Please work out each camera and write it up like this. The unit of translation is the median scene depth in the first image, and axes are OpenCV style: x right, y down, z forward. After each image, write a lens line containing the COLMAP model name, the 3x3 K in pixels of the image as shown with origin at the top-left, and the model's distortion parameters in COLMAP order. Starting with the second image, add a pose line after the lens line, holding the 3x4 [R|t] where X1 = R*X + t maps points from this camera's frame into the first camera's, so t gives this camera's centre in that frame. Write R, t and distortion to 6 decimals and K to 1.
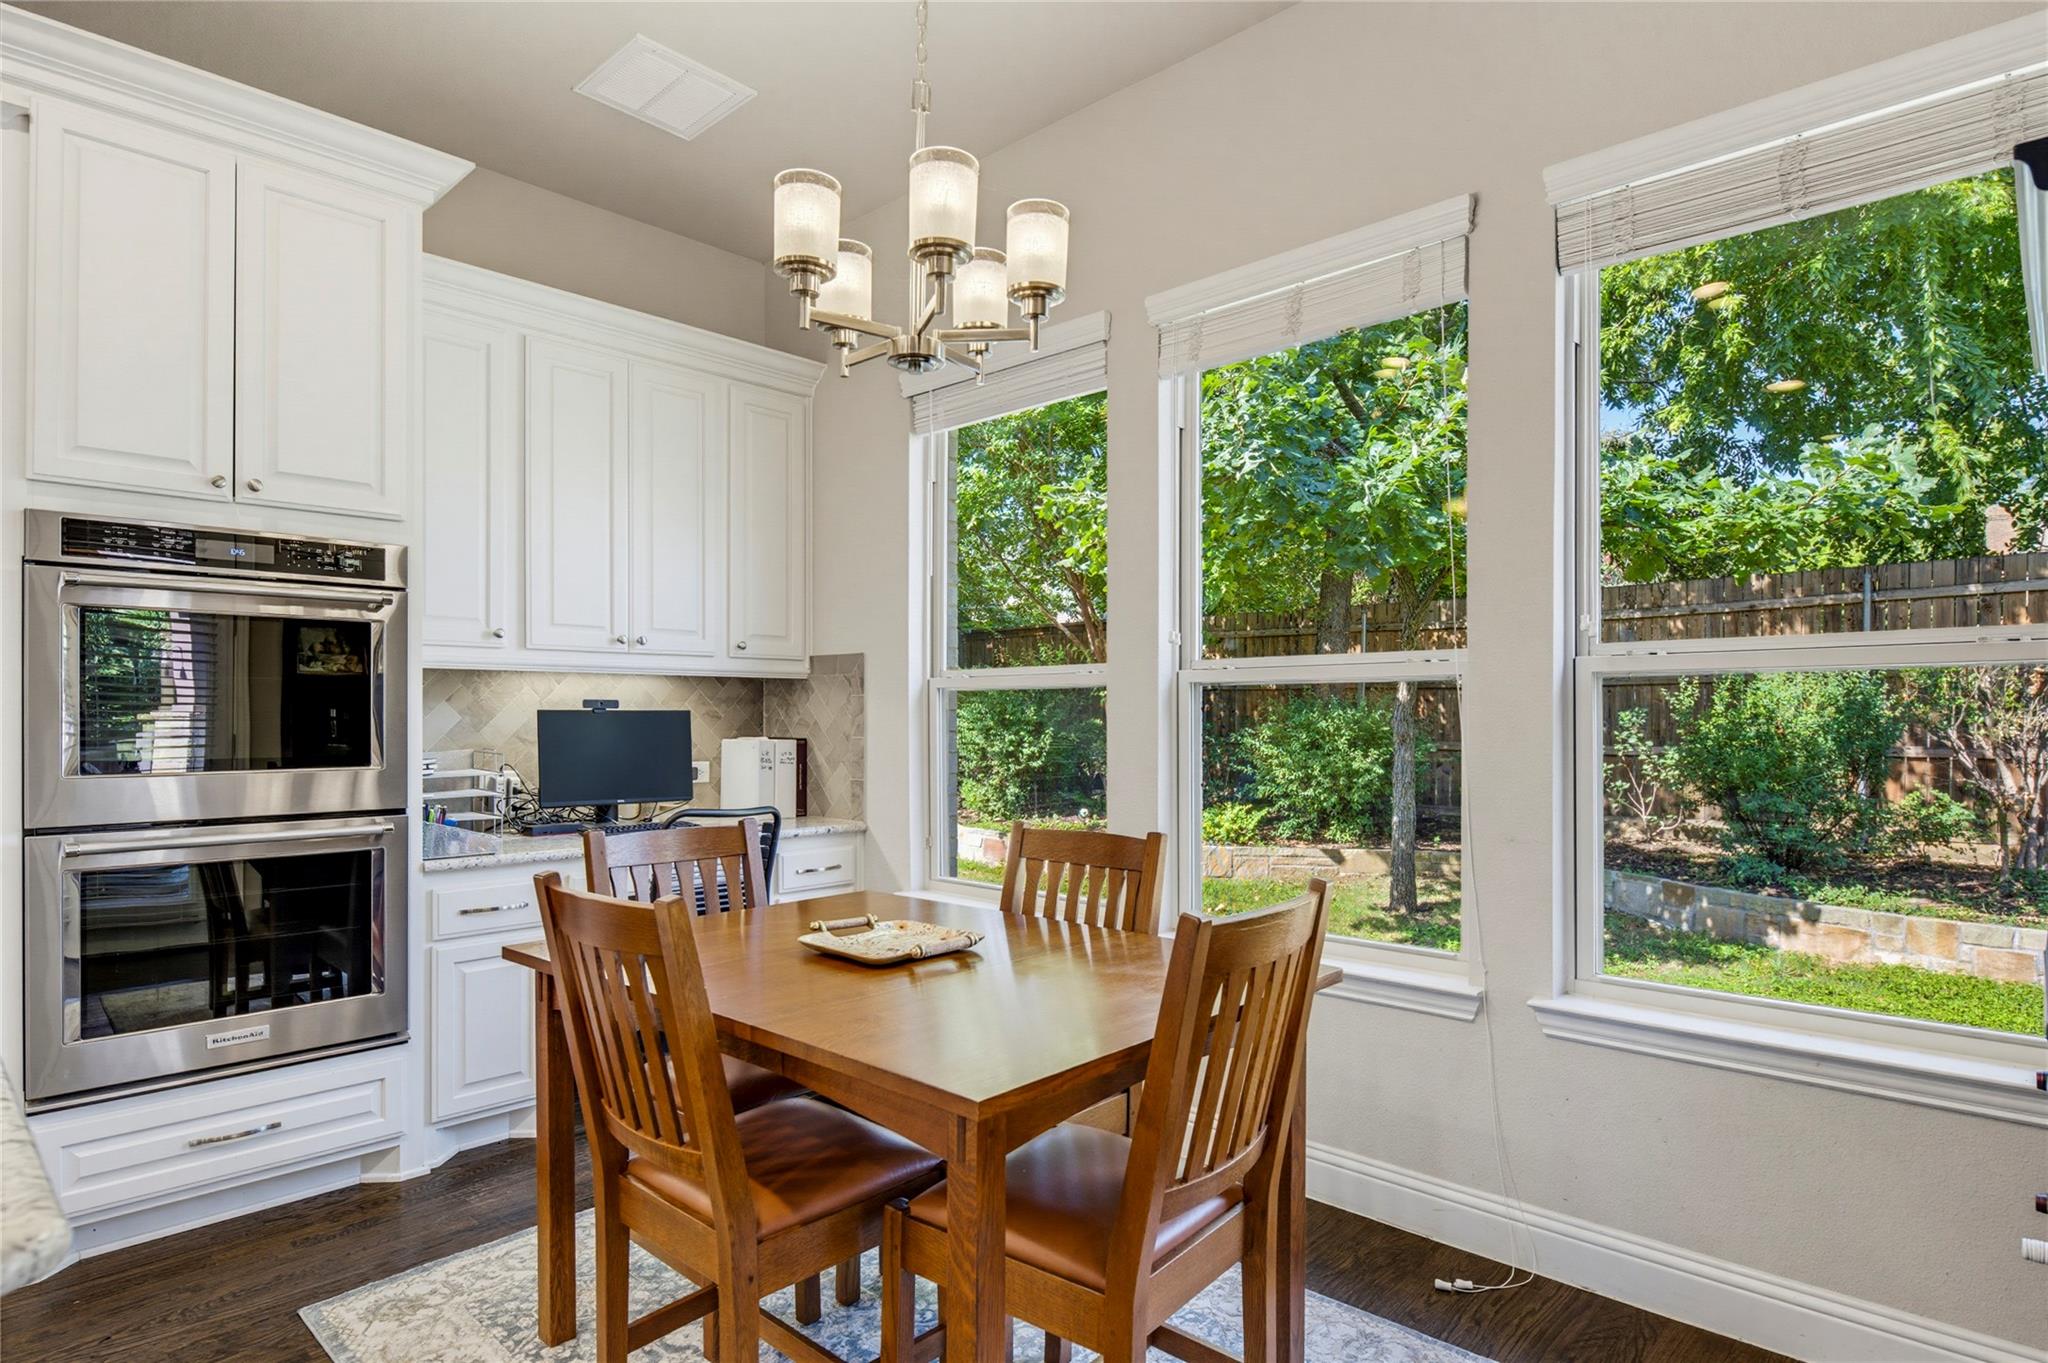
lens RADIAL K [[1114.4, 0, 1024.7], [0, 1114.4, 722.1], [0, 0, 1]] dist [-0.002726, -0.004584]
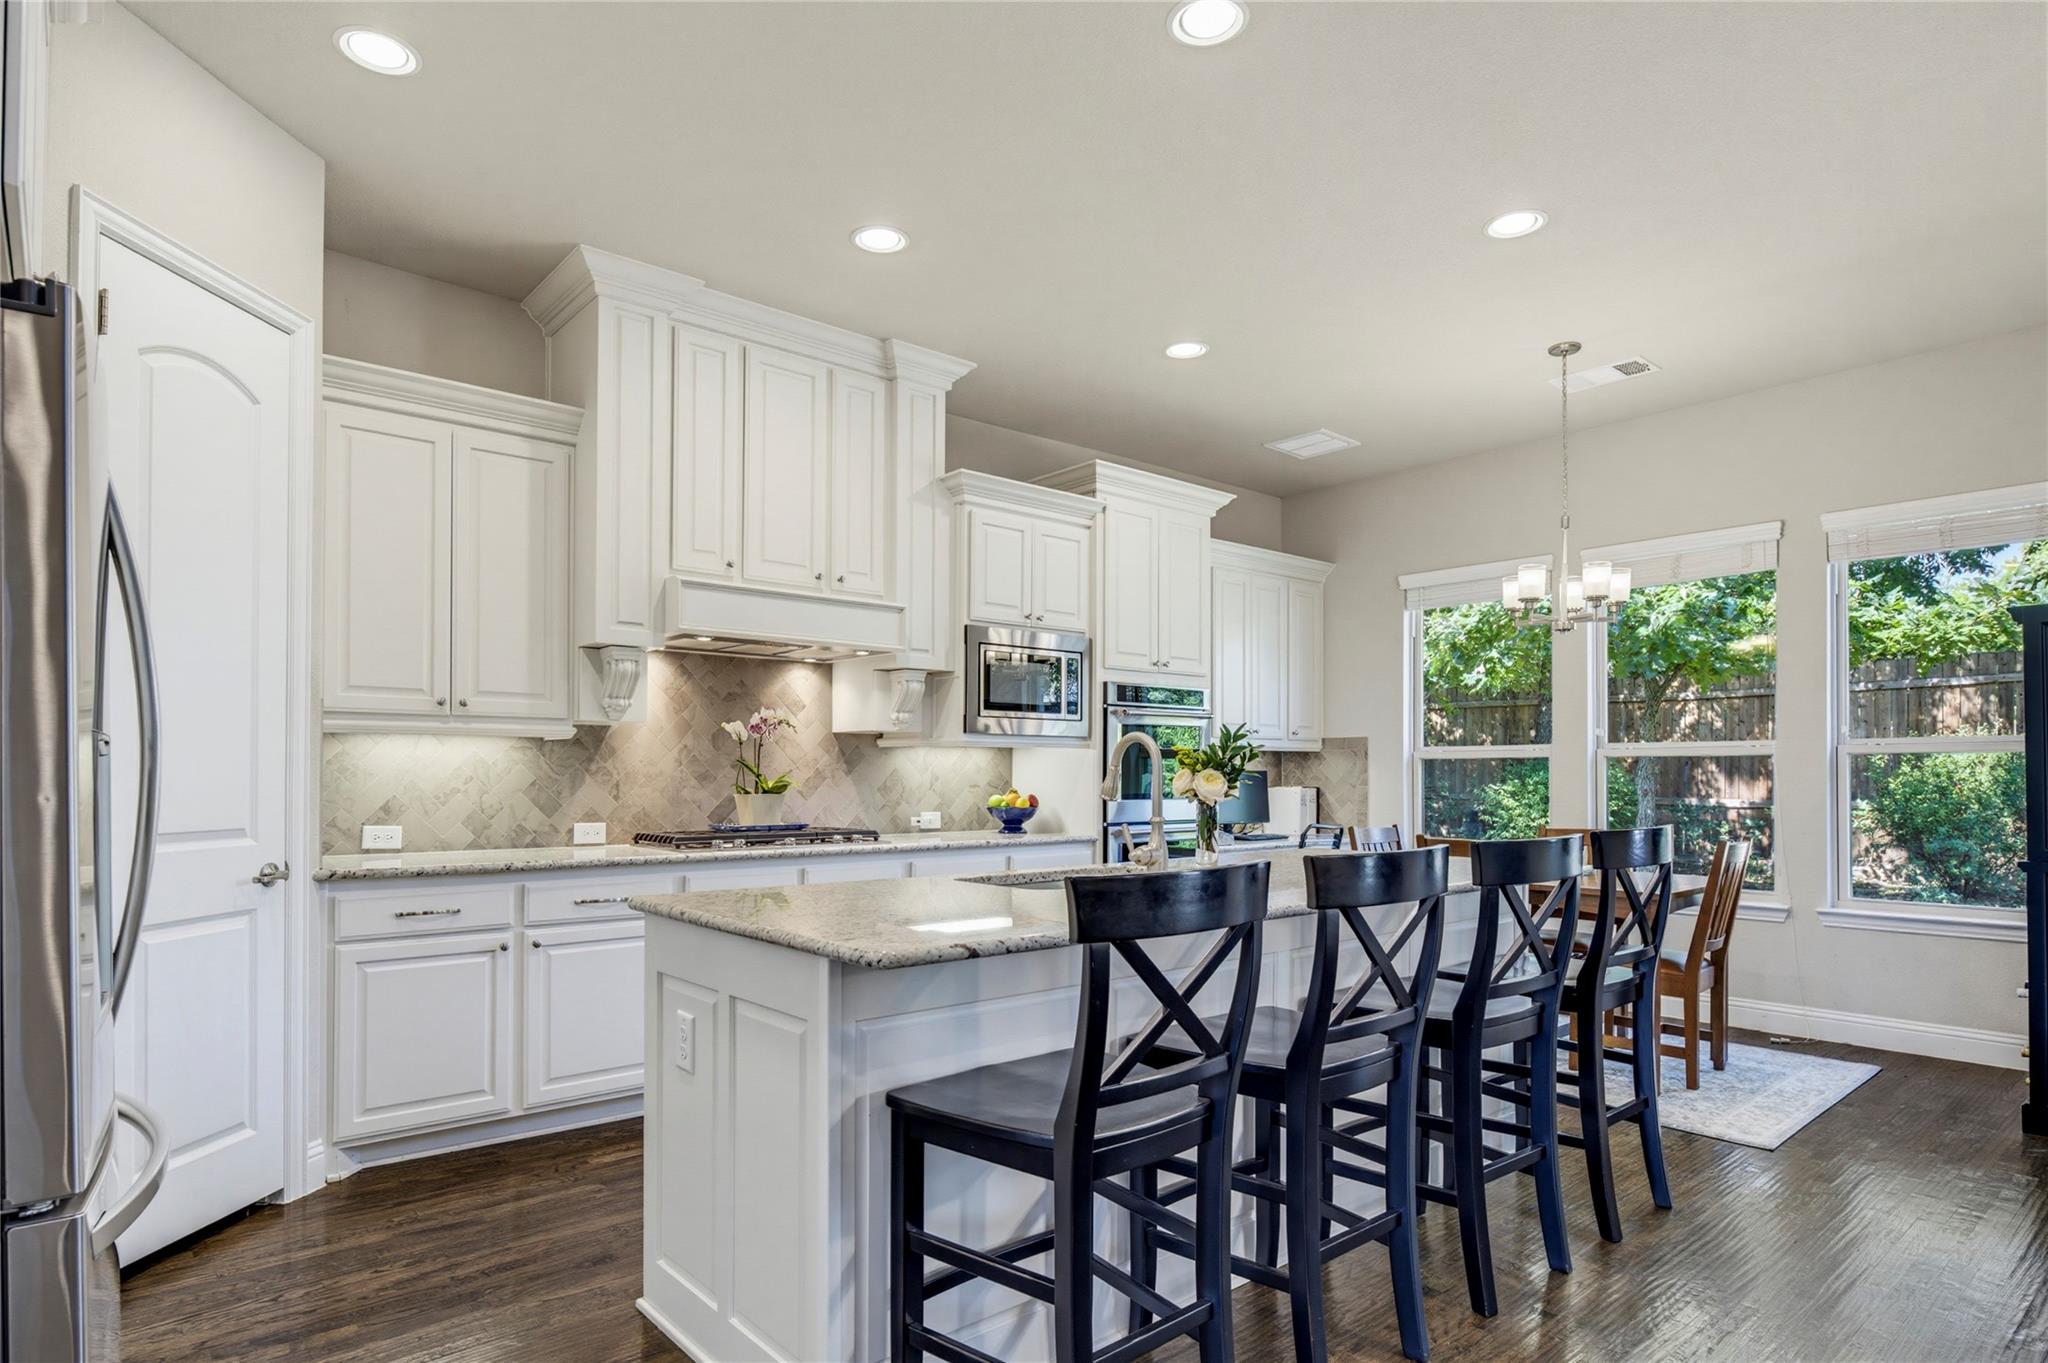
lens RADIAL K [[1114.4, 0, 1022.8], [0, 1114.4, 773.4], [0, 0, 1]] dist [-0.002726, -0.004584]
pose [[0.994011, -0.000248, -0.109280, -0.459417], [-0.000582, 0.999971, -0.007567, 0.006743], [0.109278, 0.007585, 0.993982, -0.712434]]
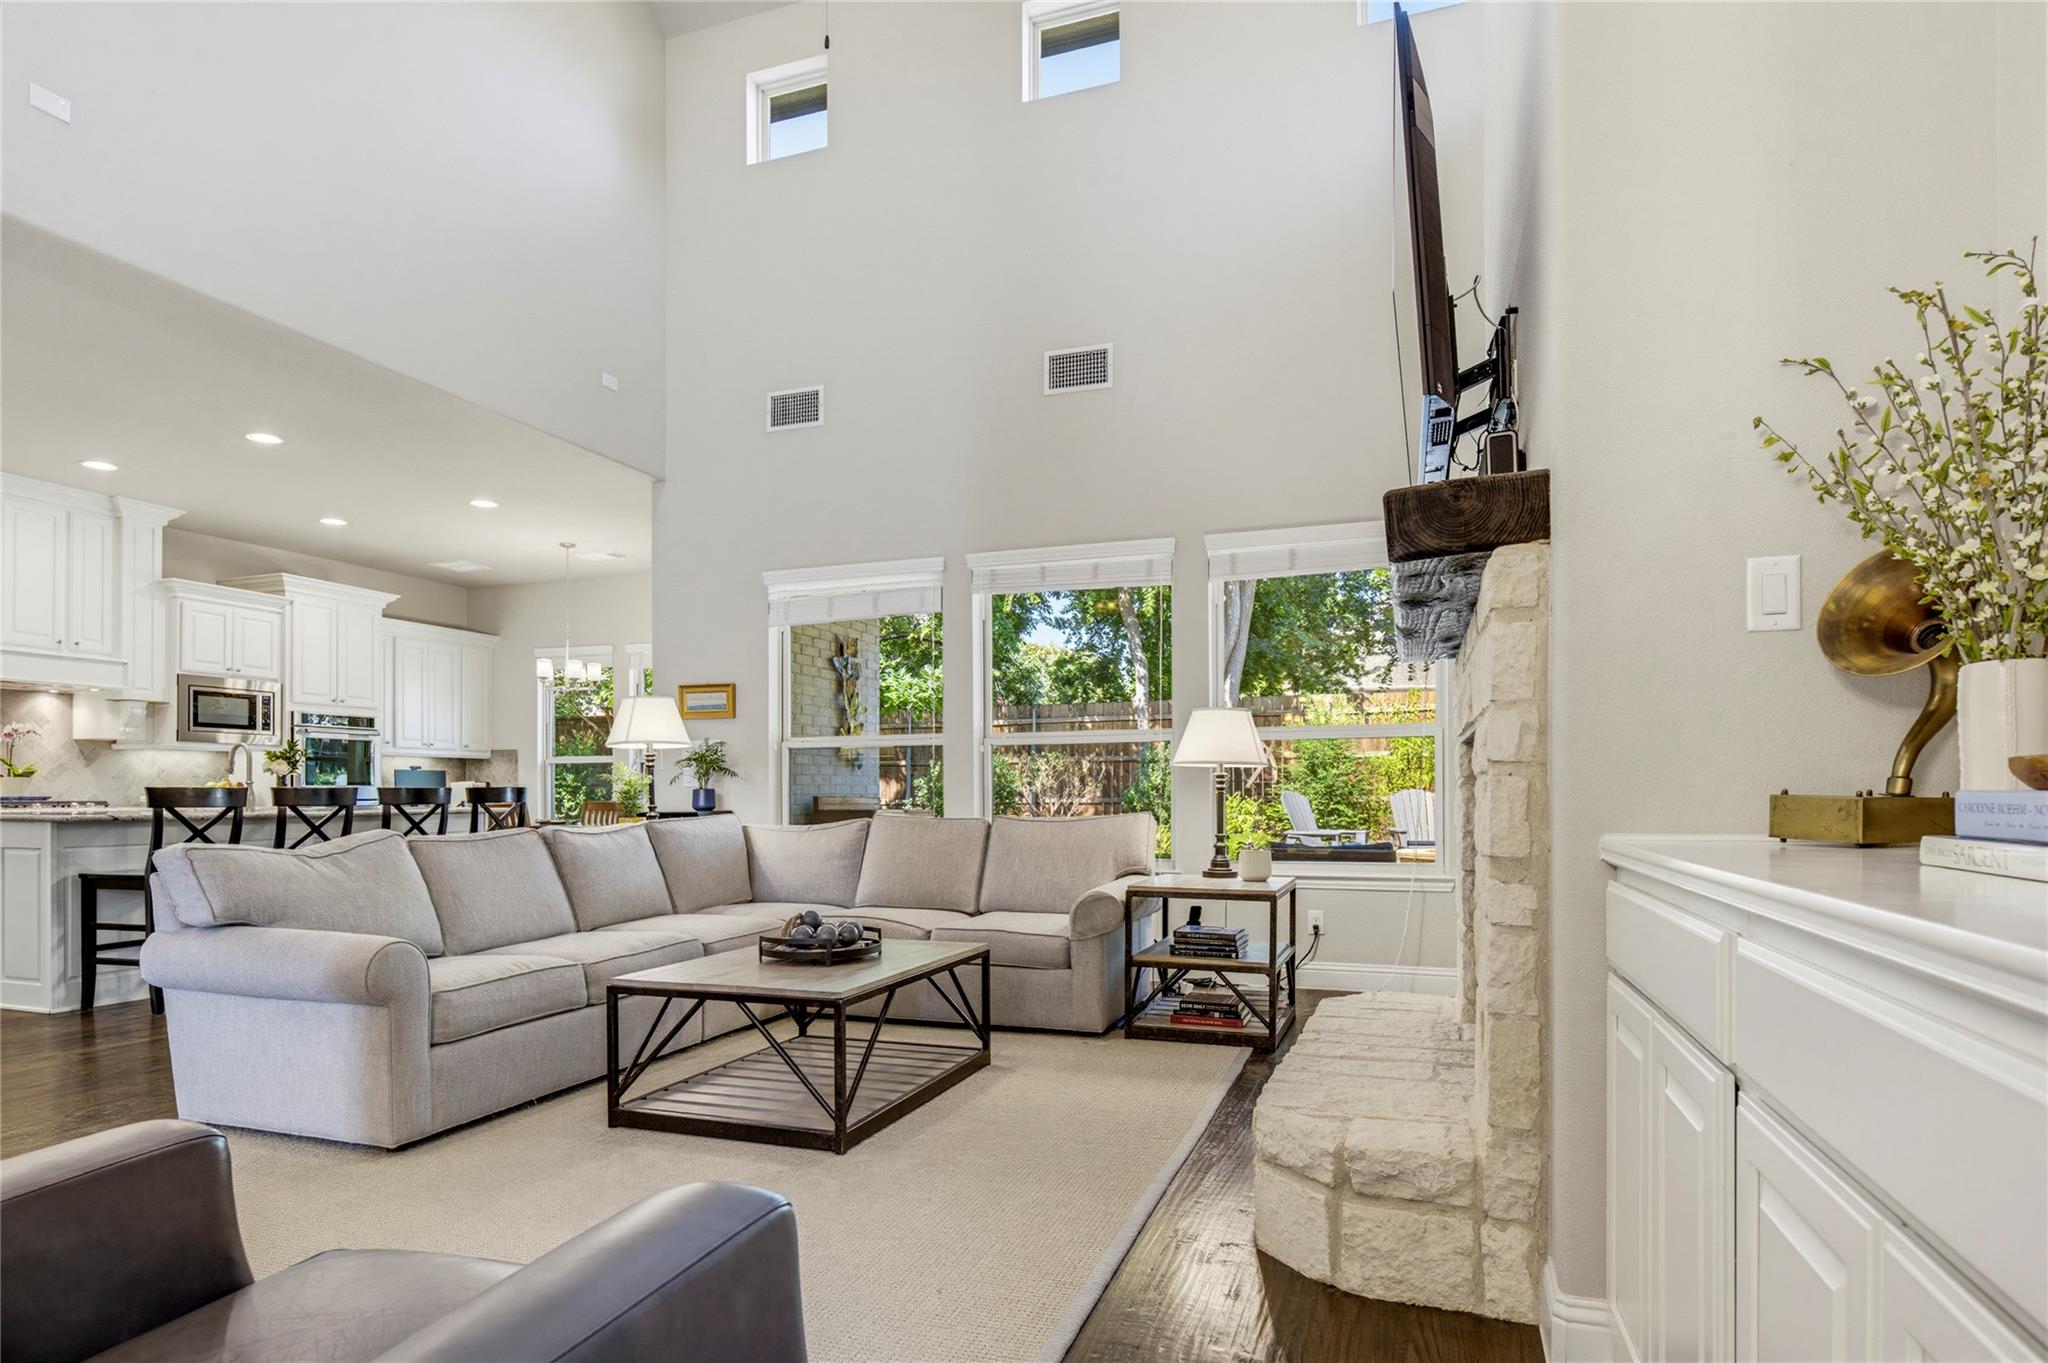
lens RADIAL K [[1114.4, 0, 1020.8], [0, 1114.4, 793.2], [0, 0, 1]] dist [-0.002726, -0.004584]
pose [[0.919156, -0.000961, 0.393893, -0.082376], [0.002897, 0.999986, -0.004320, 0.055098], [-0.393883, 0.005112, 0.919146, -1.826741]]
